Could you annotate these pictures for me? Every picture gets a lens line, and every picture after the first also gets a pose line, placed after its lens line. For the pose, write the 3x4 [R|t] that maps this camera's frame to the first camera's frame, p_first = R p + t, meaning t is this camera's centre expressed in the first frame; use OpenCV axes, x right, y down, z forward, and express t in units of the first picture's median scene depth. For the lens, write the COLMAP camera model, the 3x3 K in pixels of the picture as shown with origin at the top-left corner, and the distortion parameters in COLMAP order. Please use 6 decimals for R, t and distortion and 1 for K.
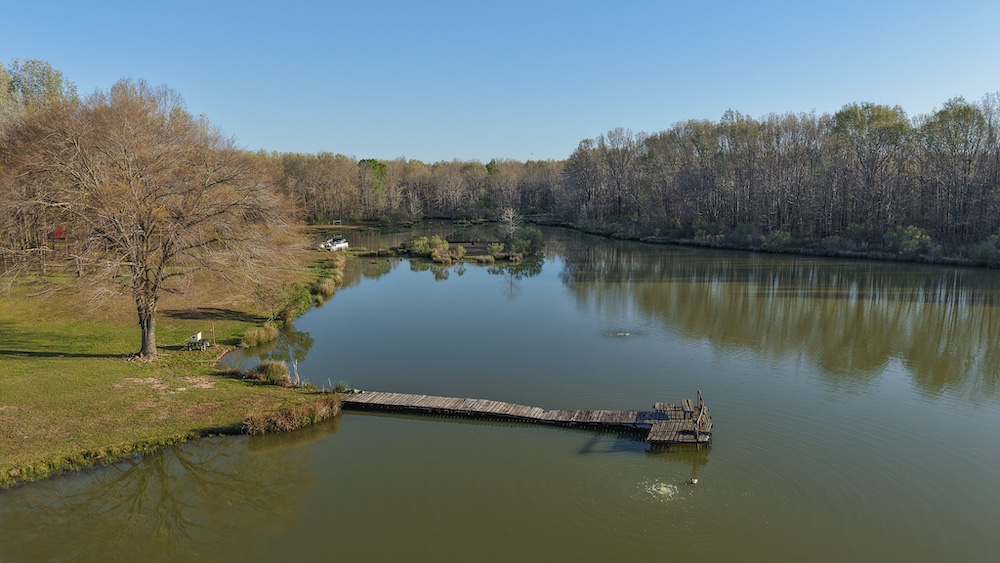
lens RADIAL K [[696.4, 0, 500.0], [0, 696.4, 281.5], [0, 0, 1]] dist [-0.011294, -0.001518]
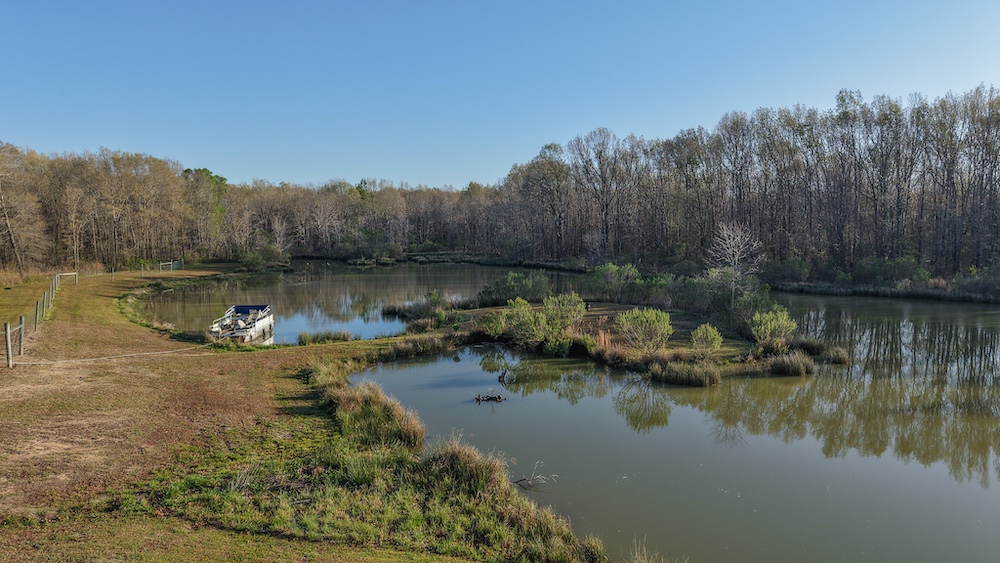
lens RADIAL K [[664.6, 0, 500.0], [0, 664.6, 281.5], [0, 0, 1]] dist [-0.001672, -0.000472]
pose [[0.946916, -0.020109, 0.320853, -0.958282], [0.037617, 0.998116, -0.048462, -0.225908], [-0.319274, 0.057959, 0.945888, 2.543438]]
